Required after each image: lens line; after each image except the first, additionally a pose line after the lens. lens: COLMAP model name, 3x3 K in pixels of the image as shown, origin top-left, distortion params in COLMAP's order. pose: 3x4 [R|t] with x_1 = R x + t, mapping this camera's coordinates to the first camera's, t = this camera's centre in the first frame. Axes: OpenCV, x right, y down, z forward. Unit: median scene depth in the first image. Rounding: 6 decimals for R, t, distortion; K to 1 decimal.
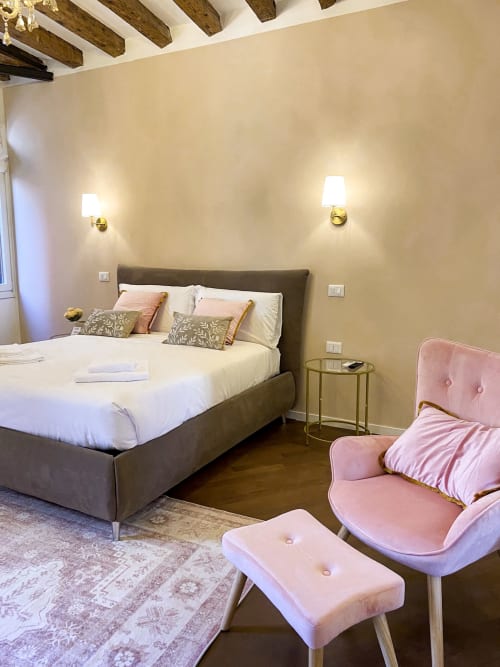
lens RADIAL K [[503.7, 0, 250.0], [0, 503.7, 333.5], [0, 0, 1]] dist [0.003352, -0.004355]
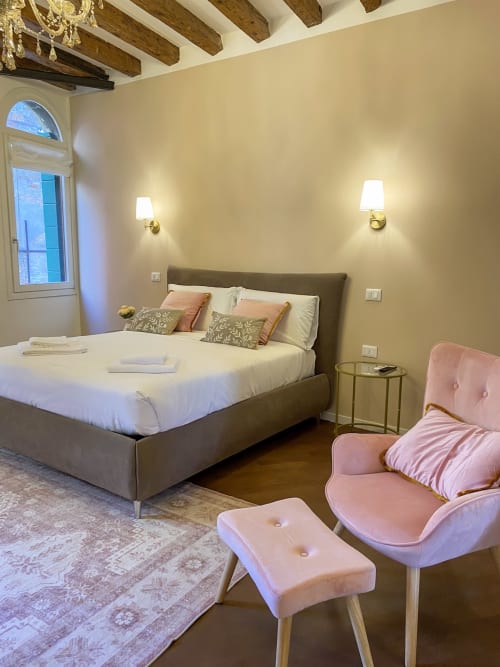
lens RADIAL K [[504.3, 0, 260.3], [0, 504.3, 346.8], [0, 0, 1]] dist [0.004154, -0.000930]
pose [[0.992885, 0.035544, -0.113648, 0.108715], [-0.033604, 0.999256, 0.018935, 0.011650], [0.114236, -0.014982, 0.993341, -0.045040]]
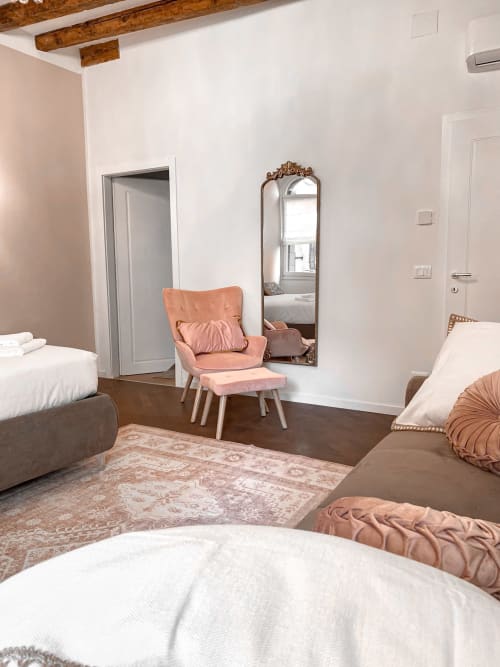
lens RADIAL K [[503.7, 0, 250.0], [0, 503.7, 333.5], [0, 0, 1]] dist [0.003352, -0.004355]
pose [[0.097424, -0.130829, 0.986606, -1.371032], [0.155347, 0.981170, 0.114768, 0.013602], [-0.983044, 0.142085, 0.115914, 0.478196]]
